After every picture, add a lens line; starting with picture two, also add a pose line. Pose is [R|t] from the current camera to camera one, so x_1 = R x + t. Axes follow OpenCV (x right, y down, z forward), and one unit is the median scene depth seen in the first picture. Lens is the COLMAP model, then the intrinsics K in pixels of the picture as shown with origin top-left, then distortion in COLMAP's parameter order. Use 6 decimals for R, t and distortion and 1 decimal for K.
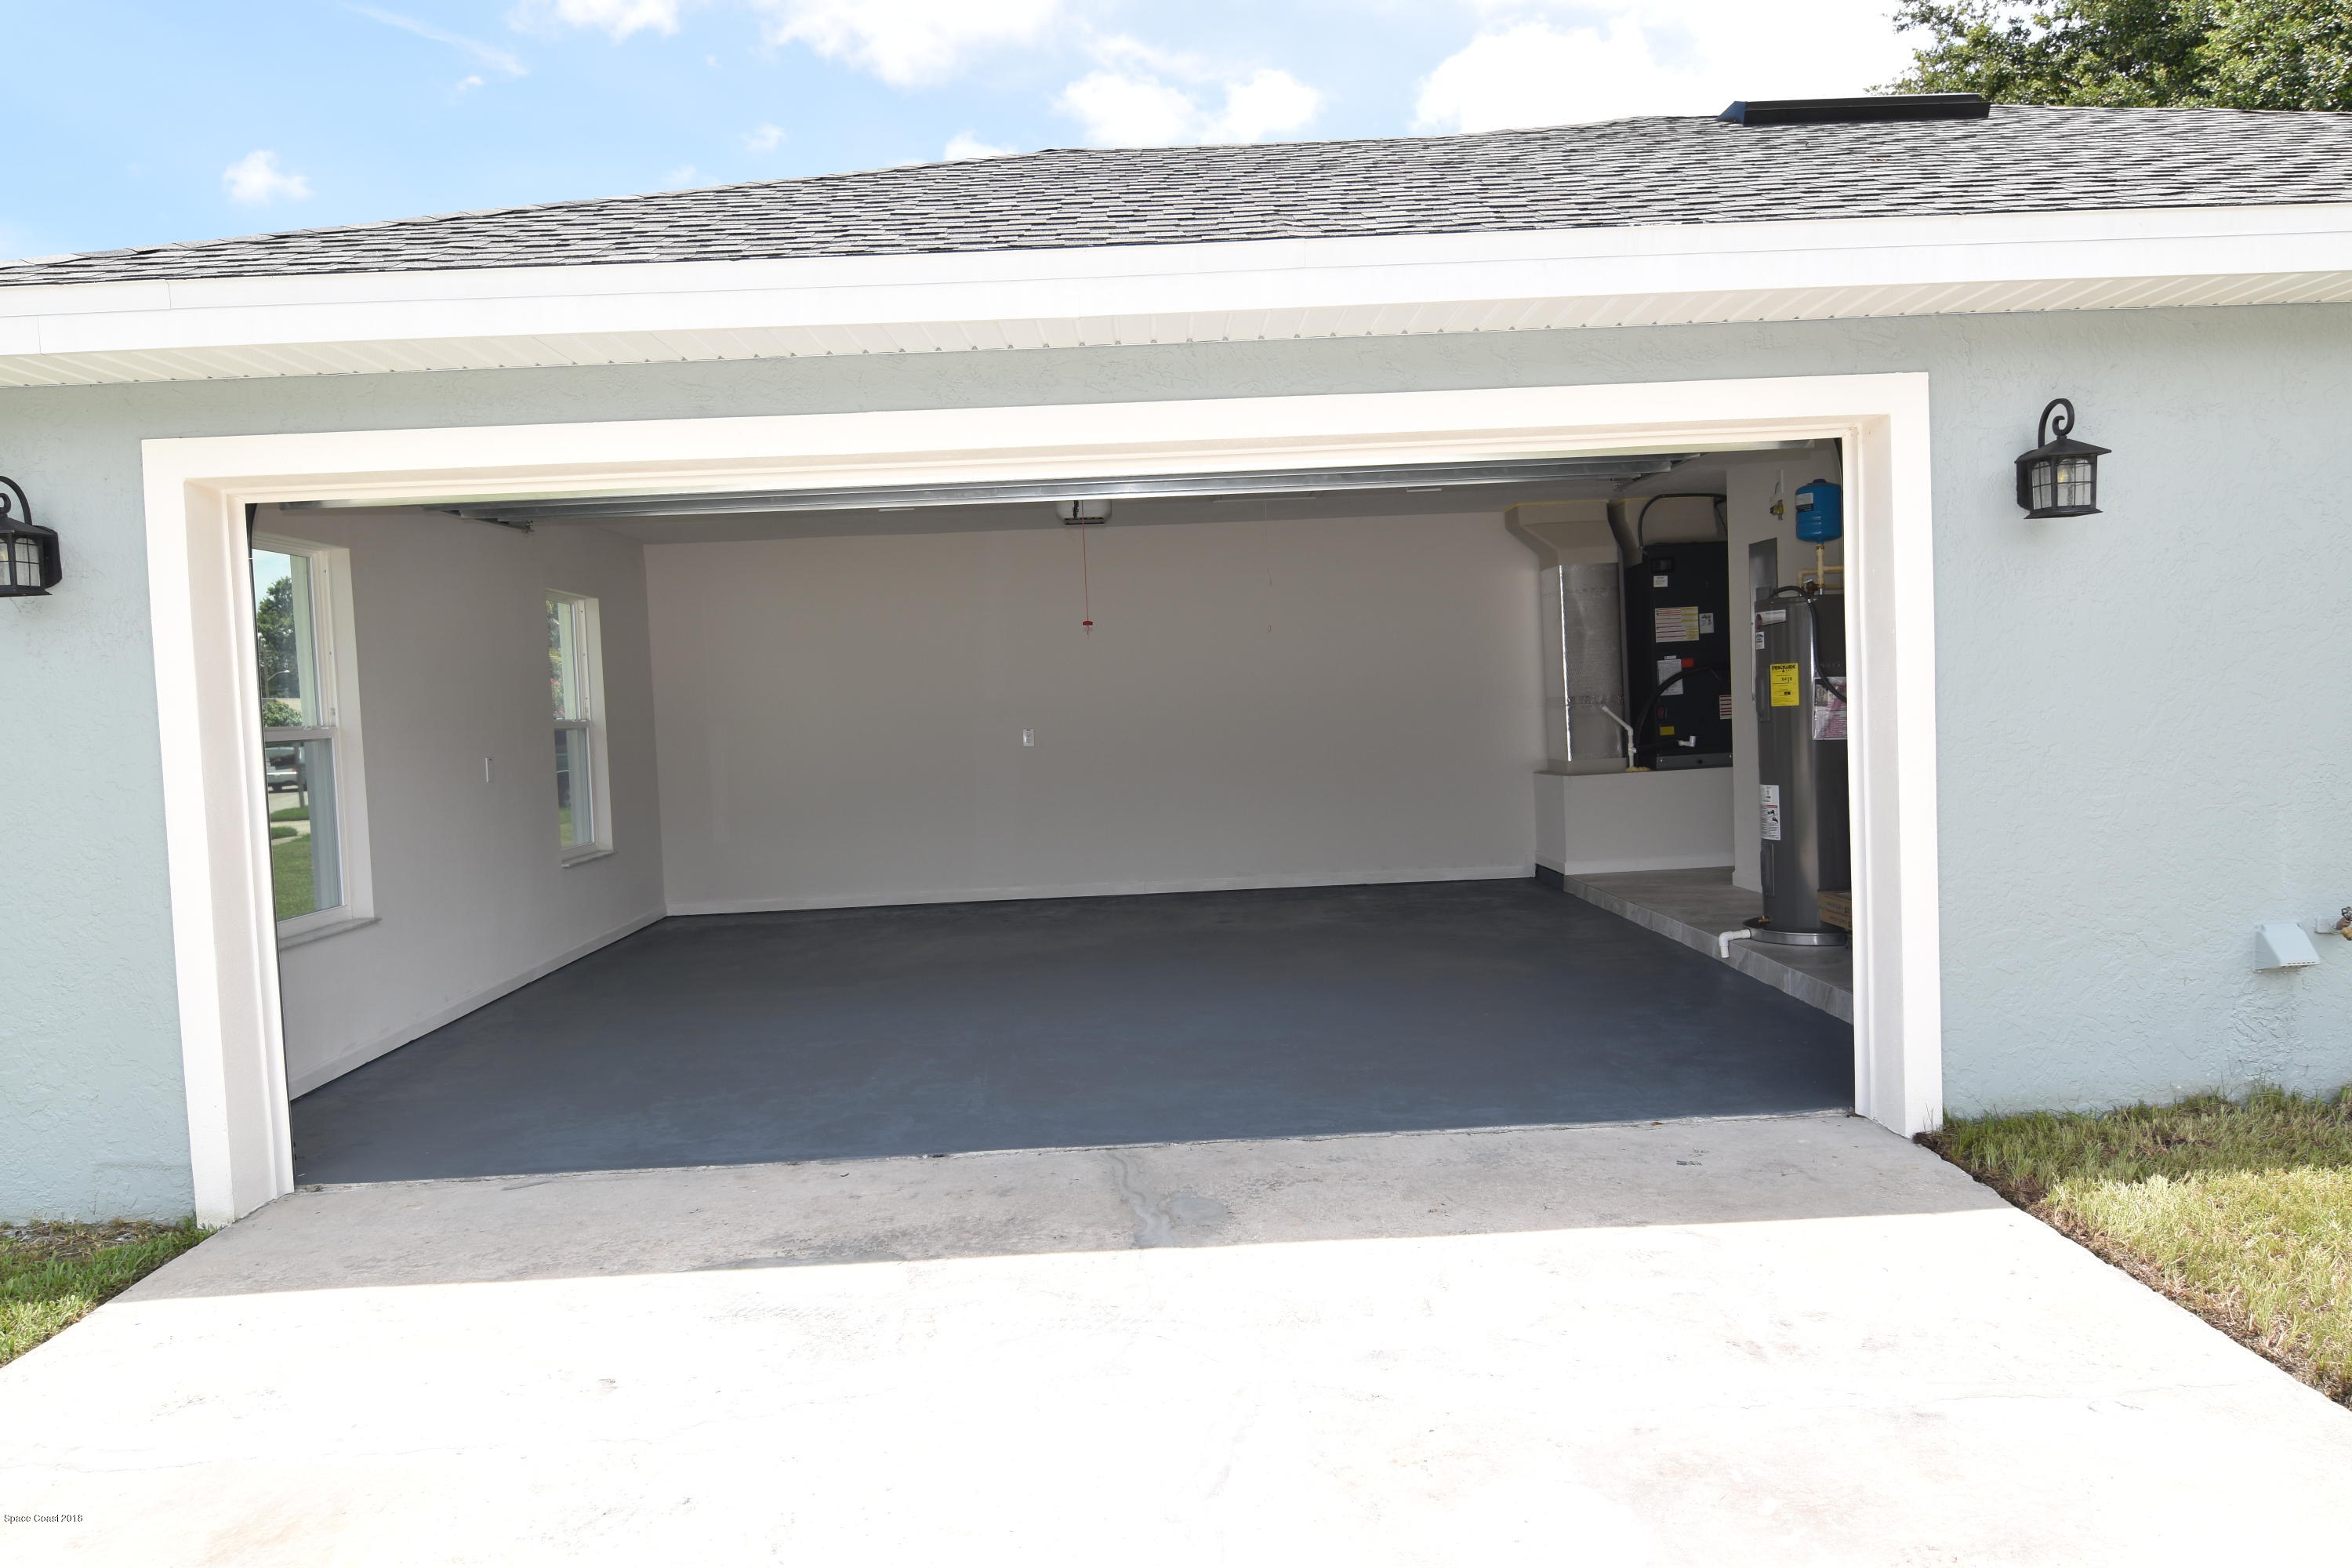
lens RADIAL K [[1624.7, 0, 1177.2], [0, 1624.7, 782.7], [0, 0, 1]] dist [-0.000747, -0.000669]
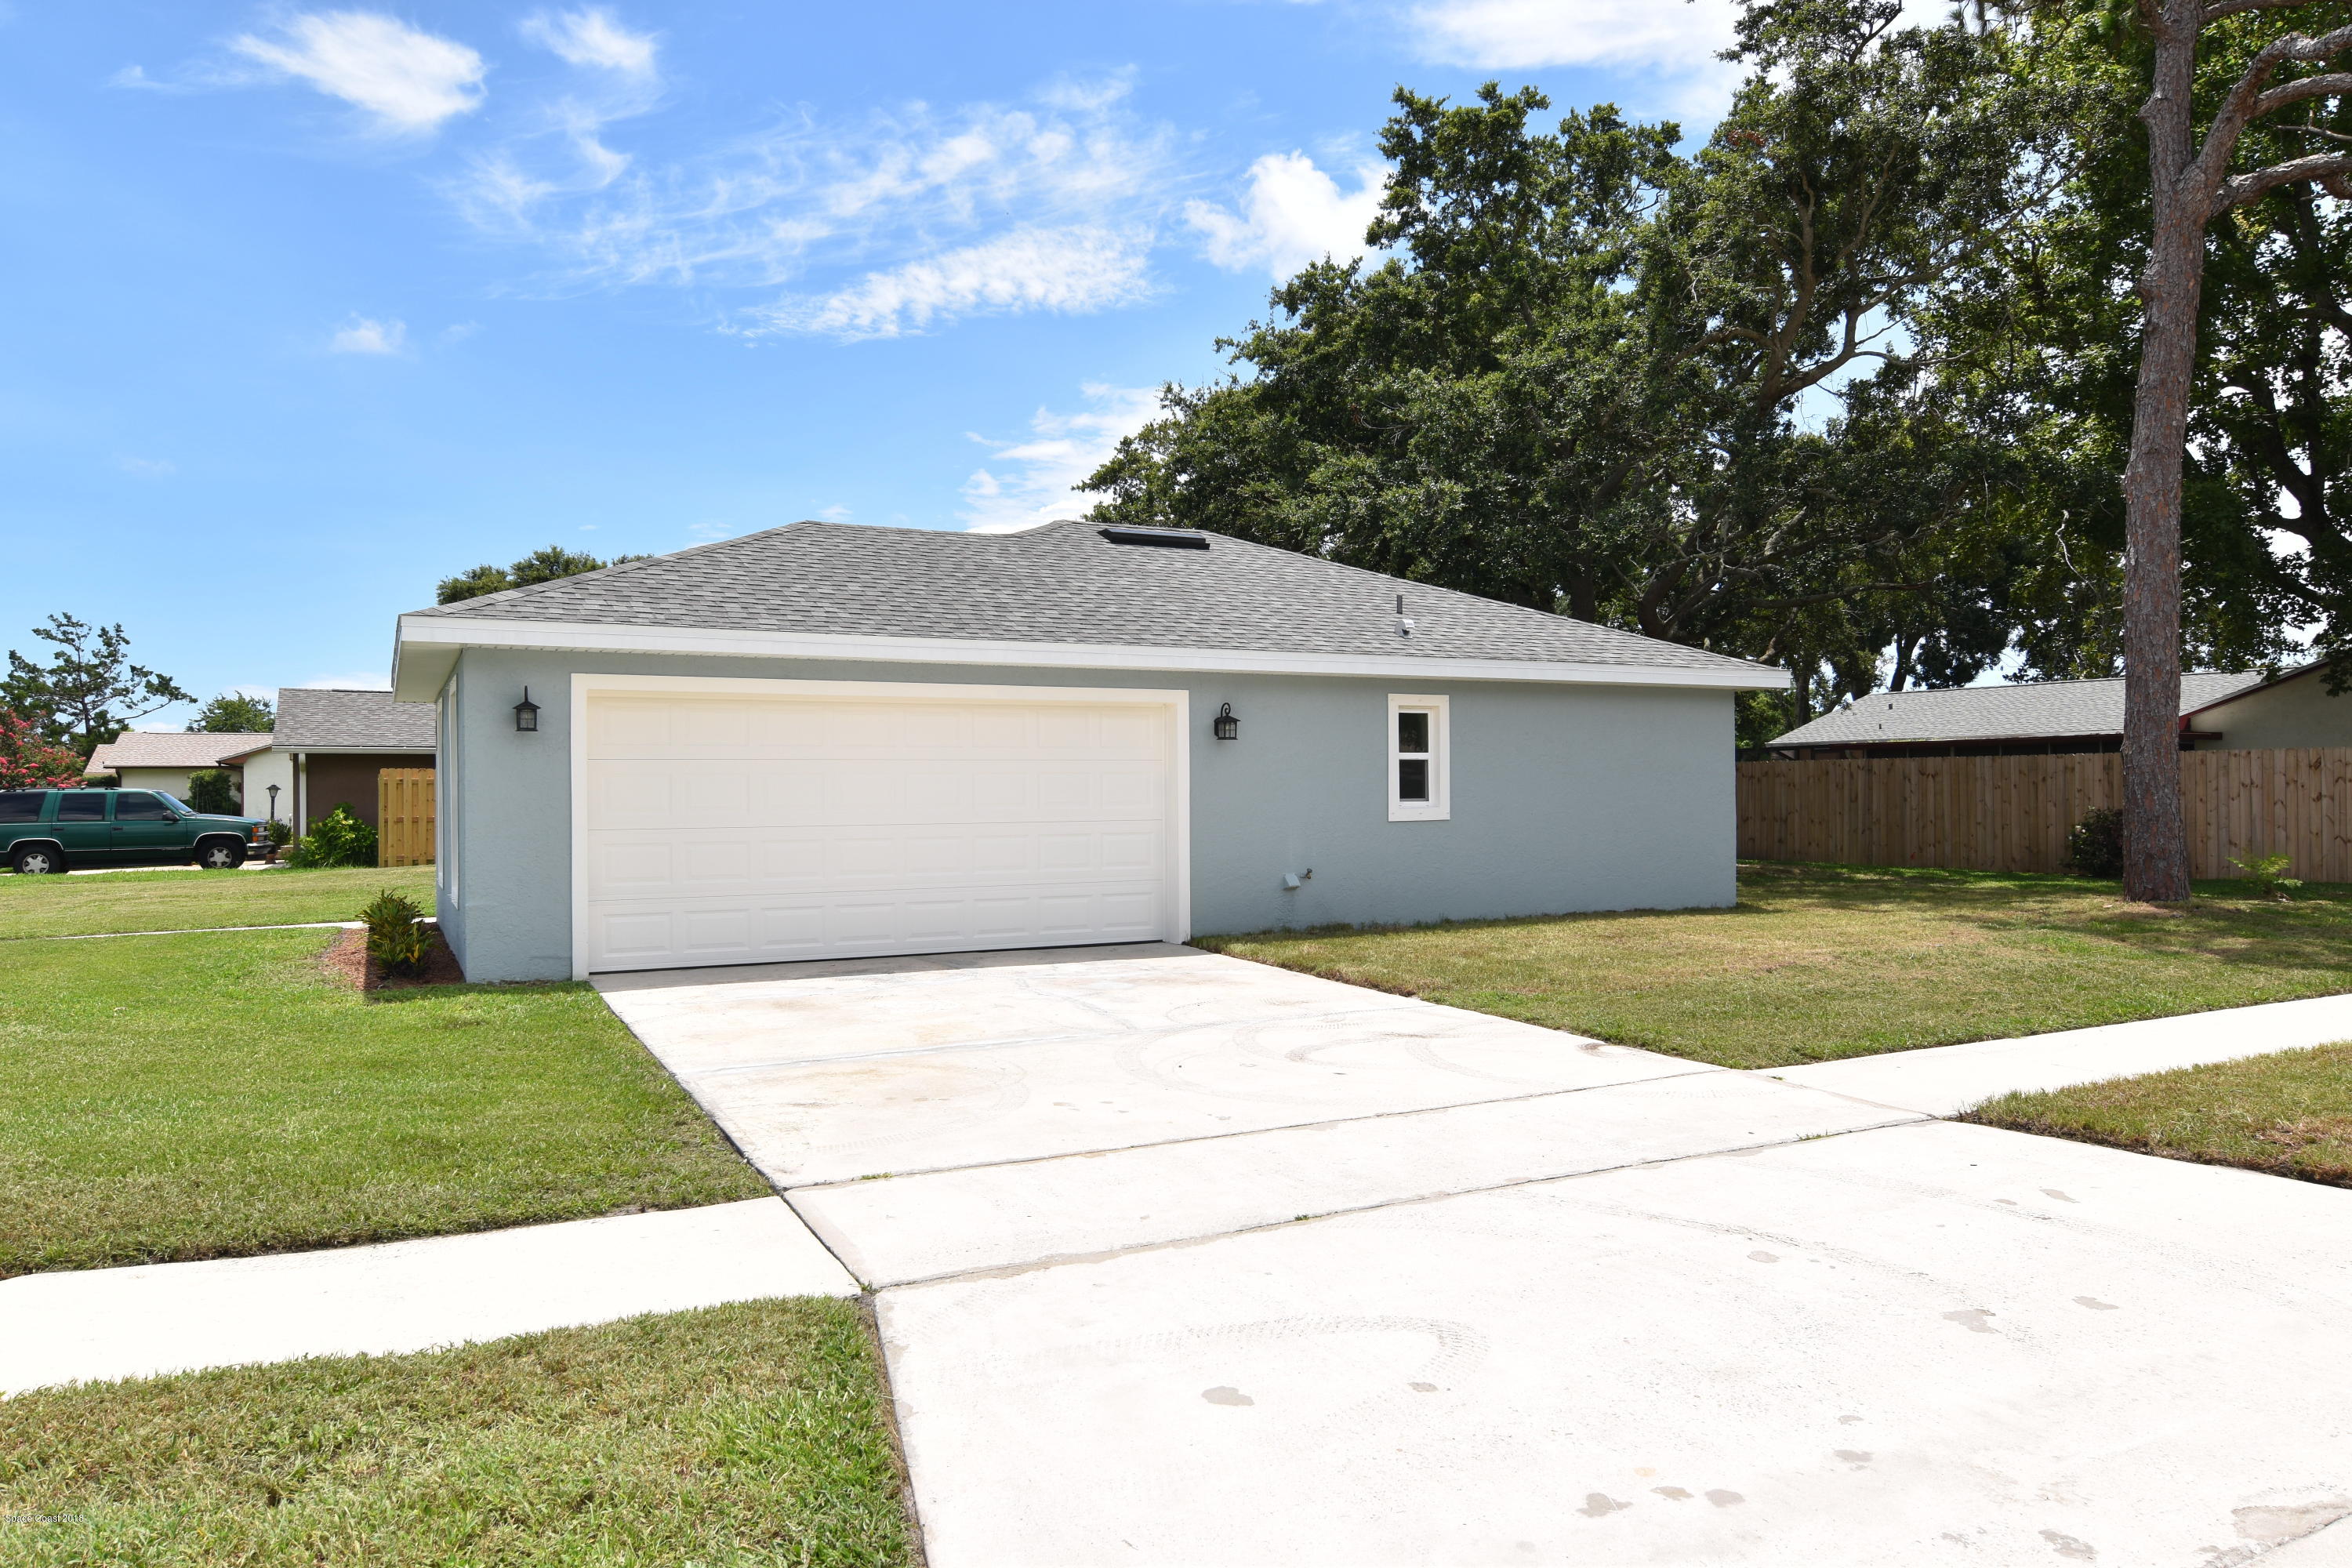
lens RADIAL K [[1624.7, 0, 1177.2], [0, 1624.7, 782.7], [0, 0, 1]] dist [-0.000747, -0.000669]
pose [[0.903176, 0.037115, 0.427663, -0.765329], [-0.009958, 0.997799, -0.065564, 0.109296], [-0.429155, 0.054957, 0.901557, -1.549042]]
